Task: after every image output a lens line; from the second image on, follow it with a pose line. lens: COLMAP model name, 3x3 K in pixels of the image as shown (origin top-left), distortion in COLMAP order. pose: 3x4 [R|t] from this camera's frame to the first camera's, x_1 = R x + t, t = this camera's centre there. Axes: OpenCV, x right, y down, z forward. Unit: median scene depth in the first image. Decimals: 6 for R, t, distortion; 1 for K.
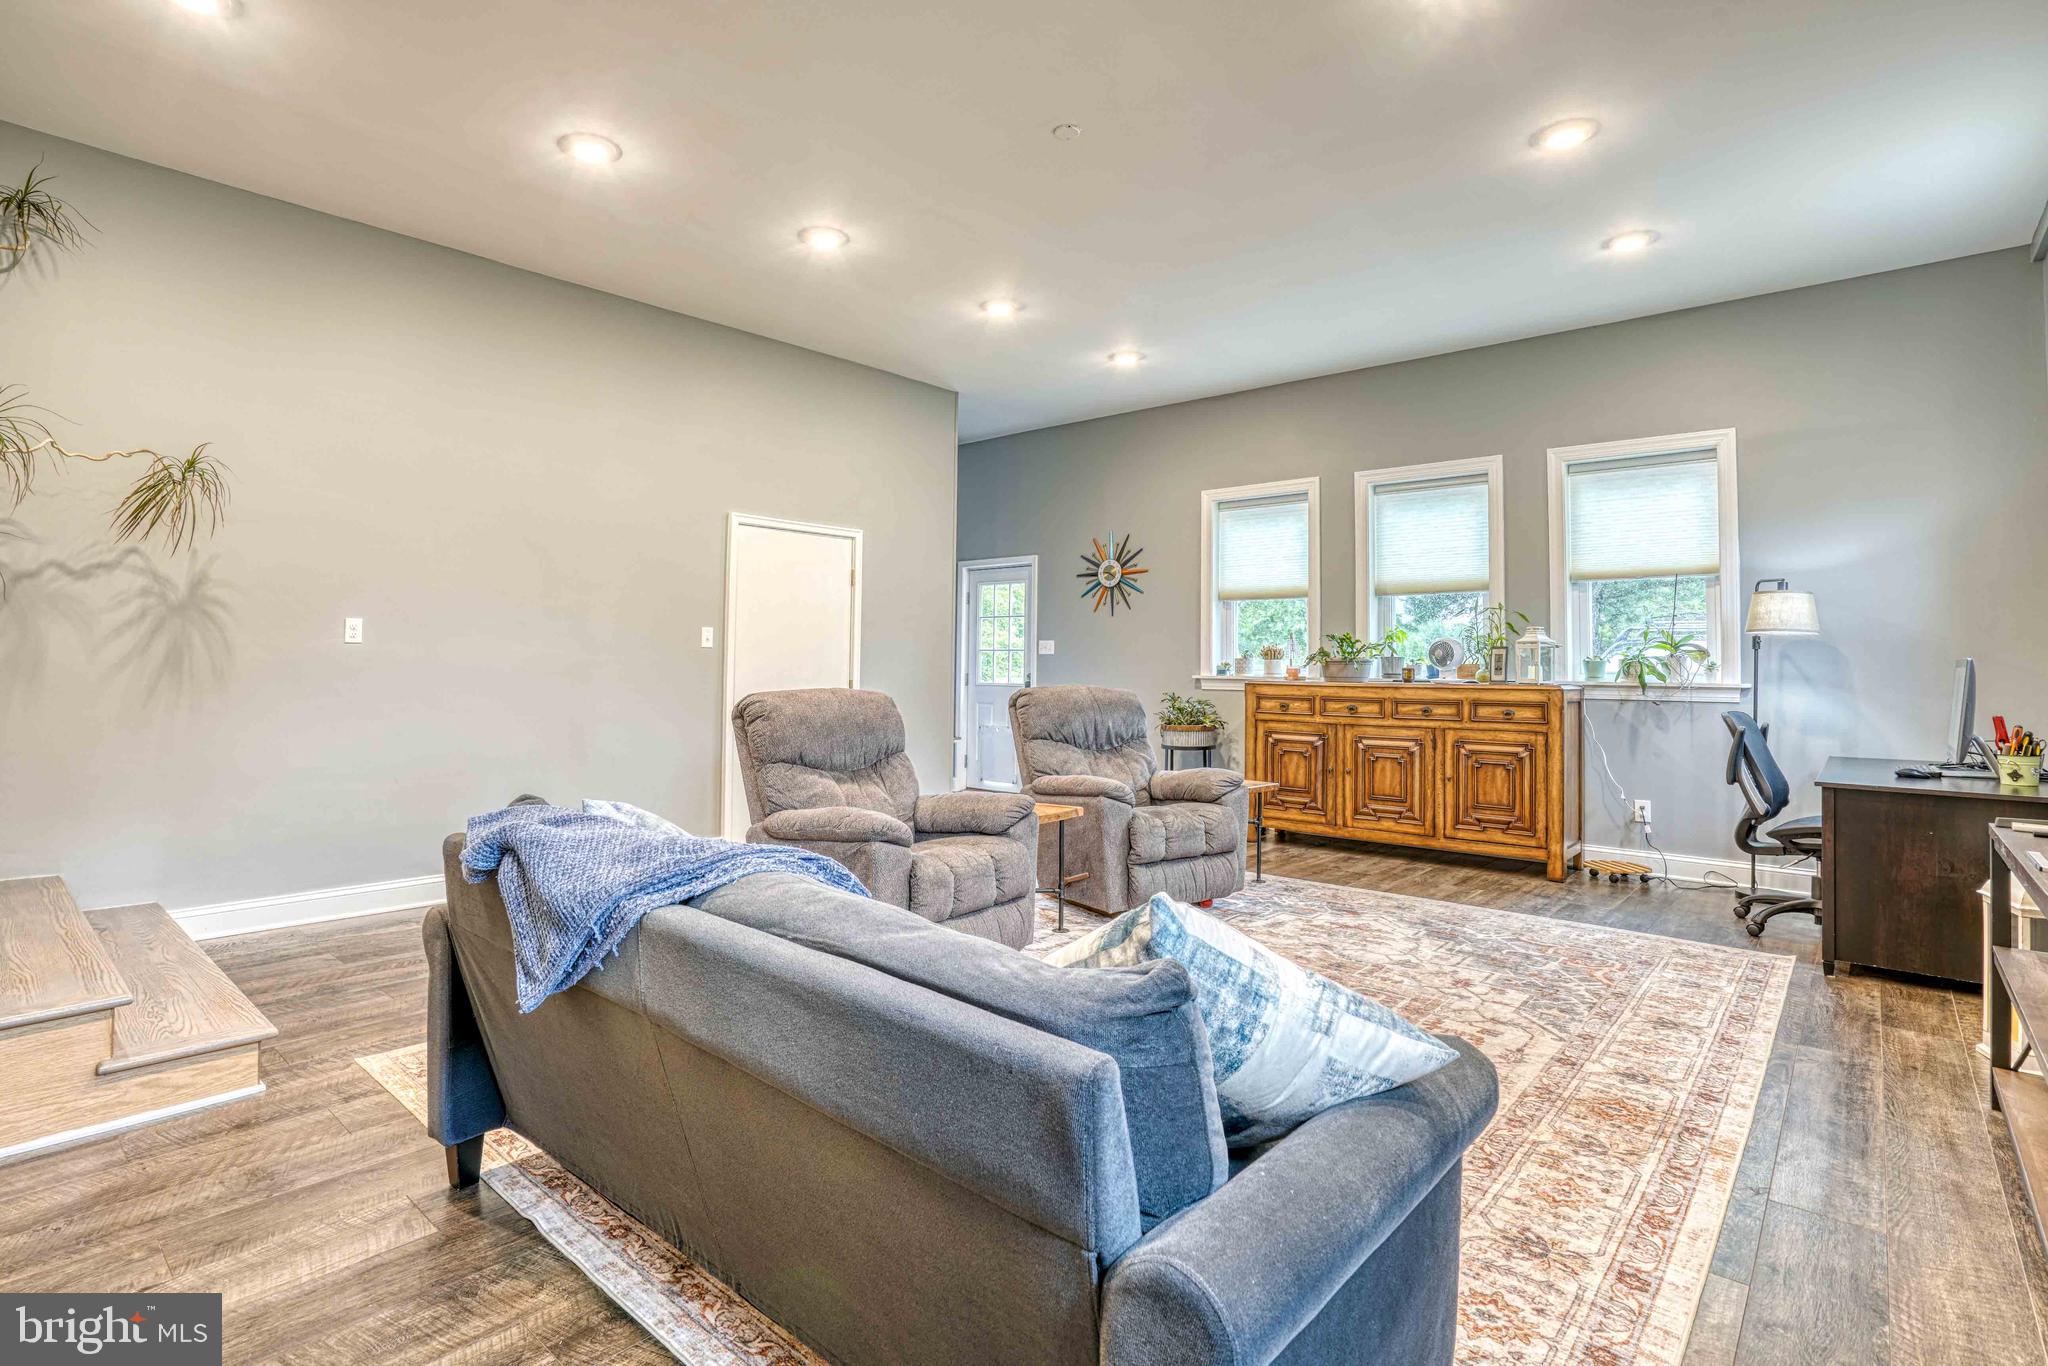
lens RADIAL K [[985.1, 0, 1020.3], [0, 985.1, 627.4], [0, 0, 1]] dist [-0.046993, 0.020974]
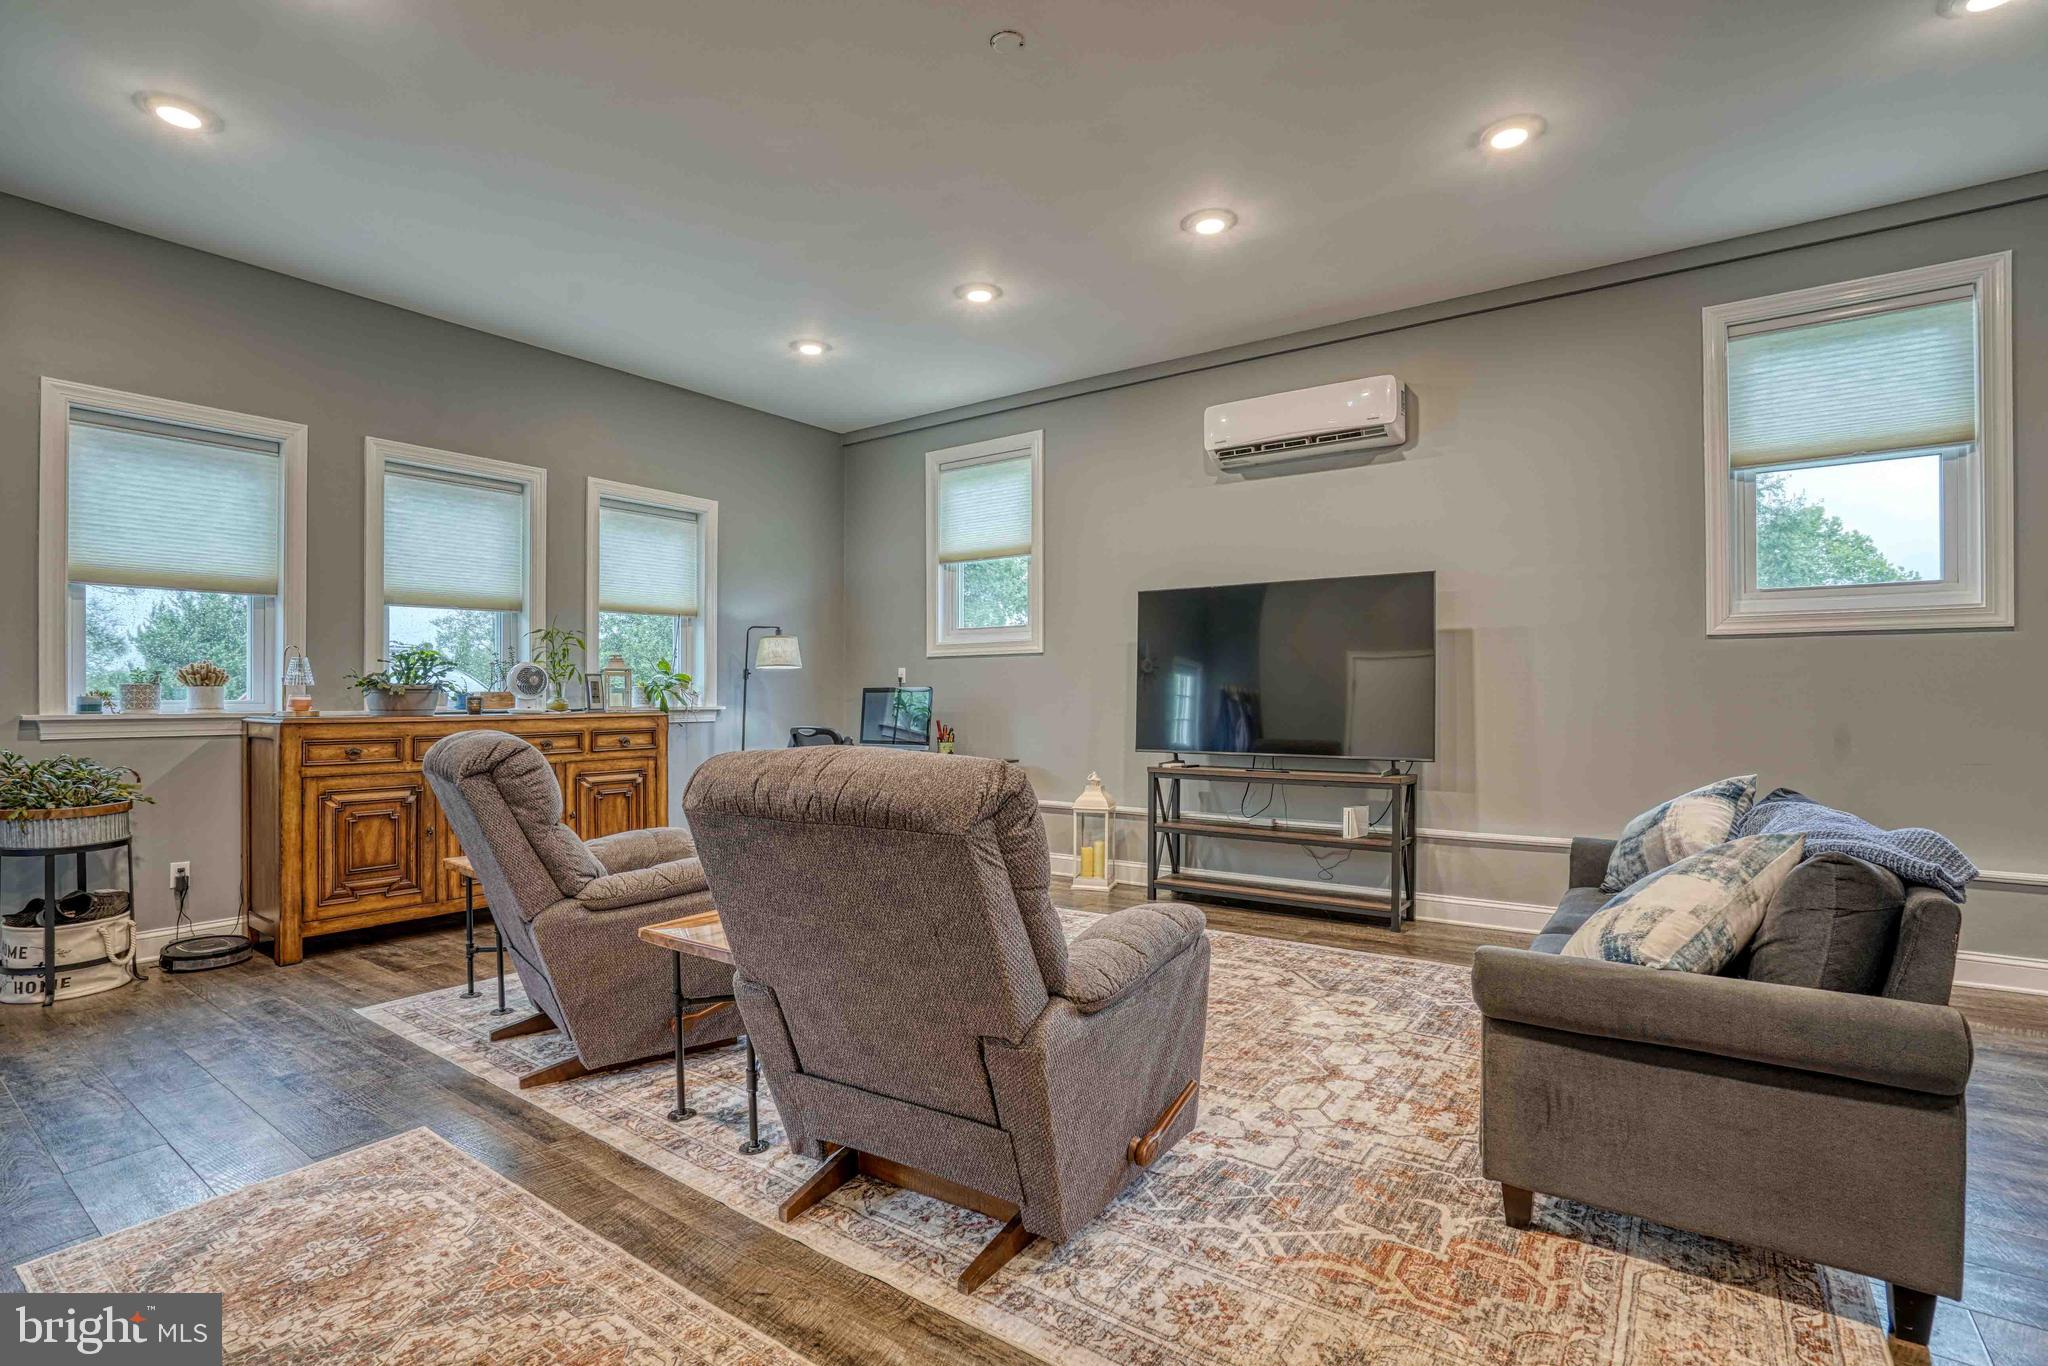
lens RADIAL K [[943.2, 0, 1003.7], [0, 943.2, 690.0], [0, 0, 1]] dist [-0.065987, 0.024270]
pose [[-0.061239, -0.002957, 0.998119, -0.474508], [-0.034171, 0.999416, 0.000864, 0.022259], [-0.997538, -0.034054, -0.061304, 0.673966]]
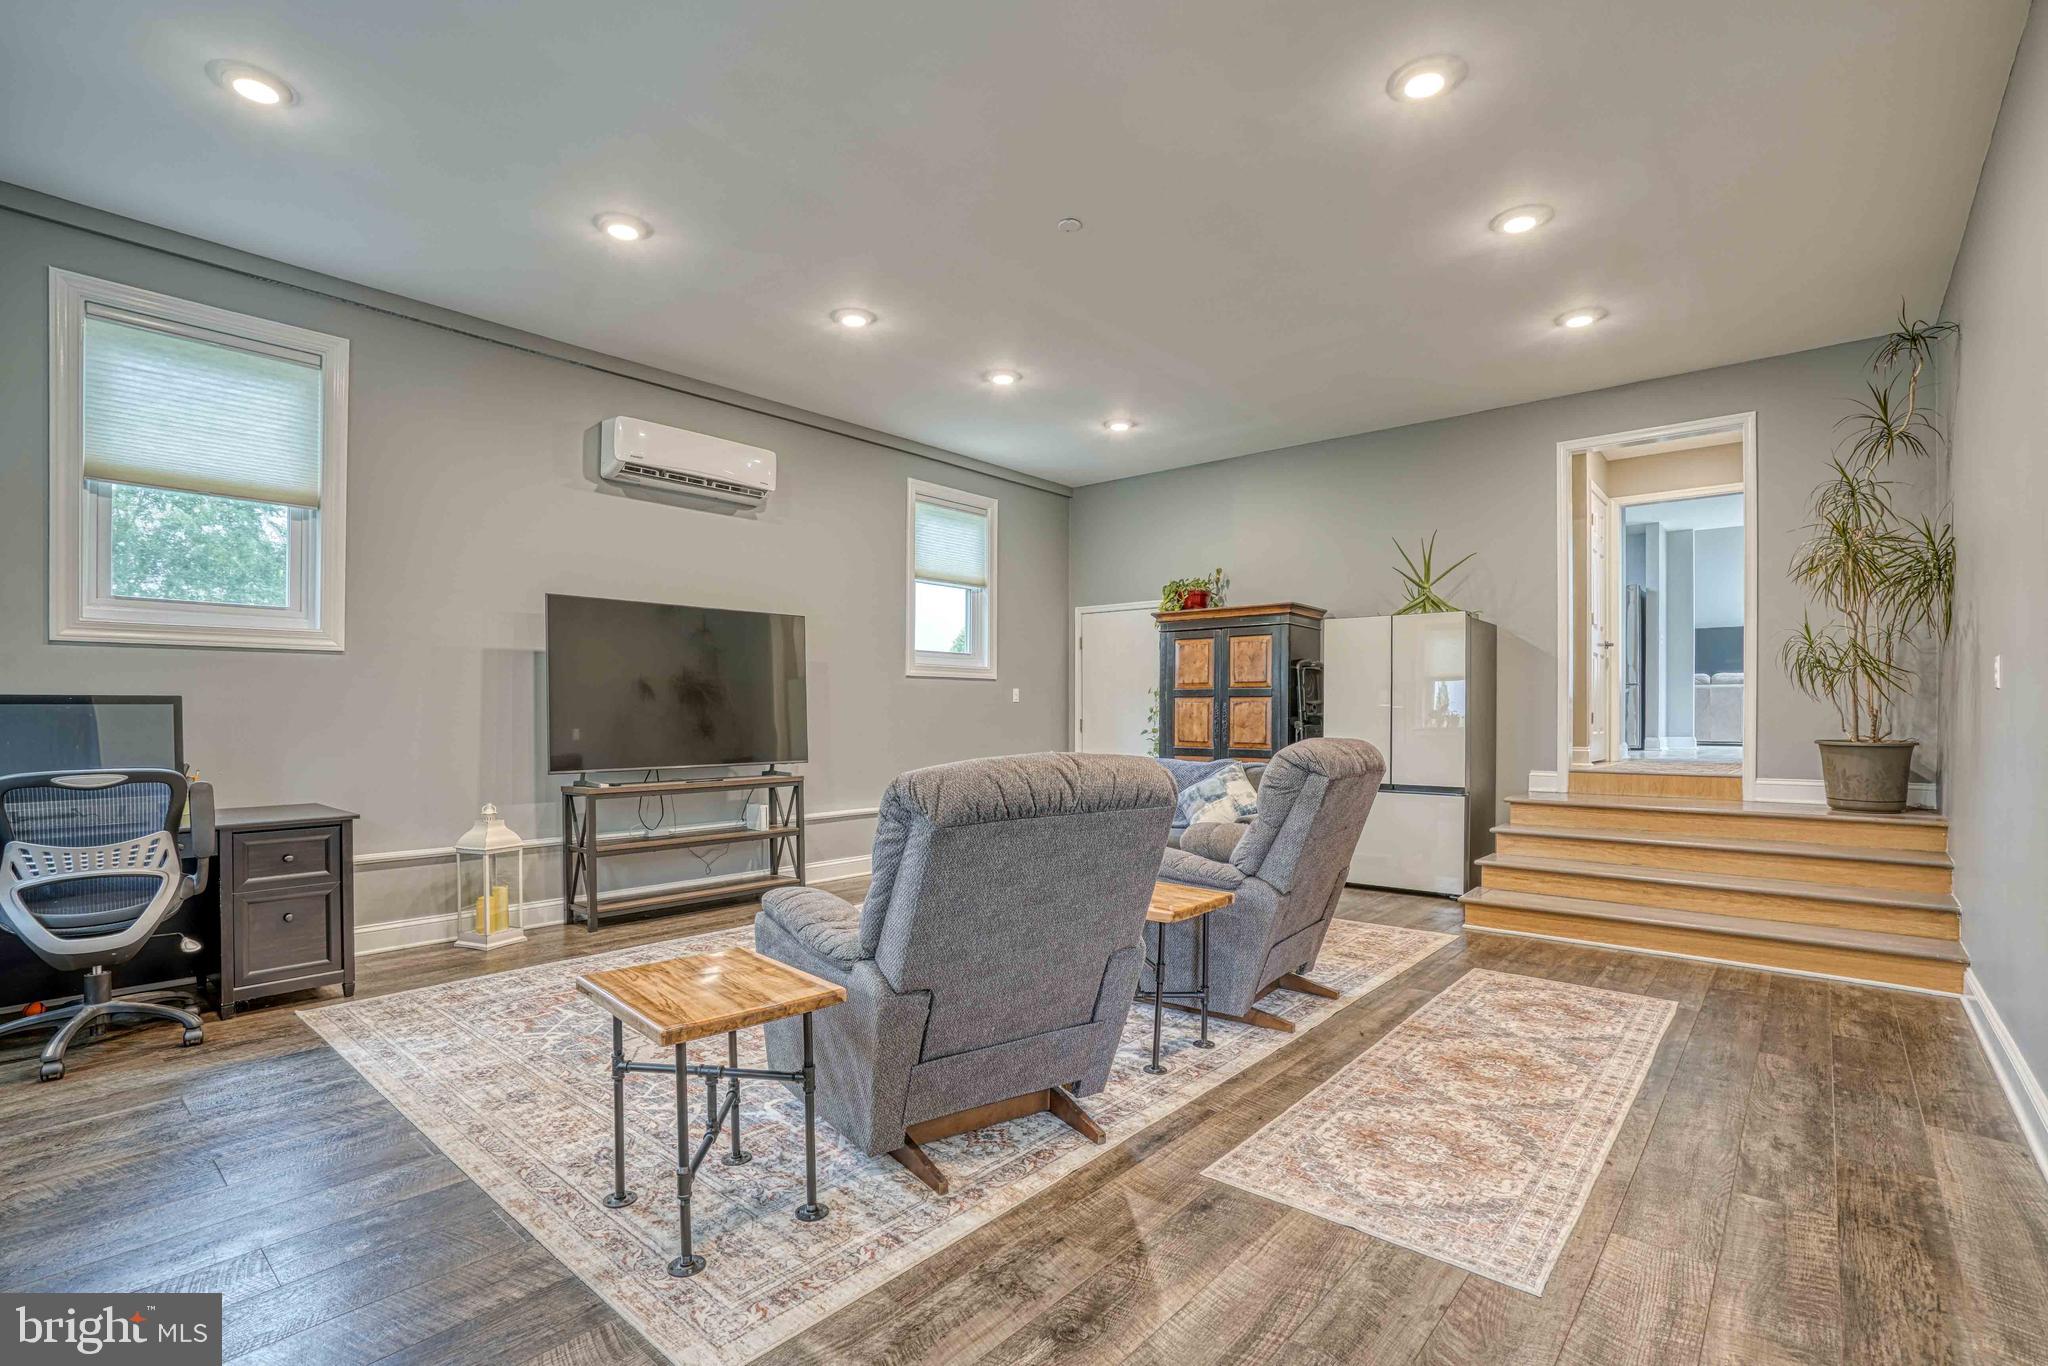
lens RADIAL K [[944.1, 0, 1034.8], [0, 944.1, 715.0], [0, 0, 1]] dist [-0.080946, 0.023803]
pose [[-0.999716, -0.008163, 0.022401, 0.037539], [-0.008917, 0.999391, -0.033740, 0.052709], [-0.022112, -0.033930, -0.999180, 1.324732]]
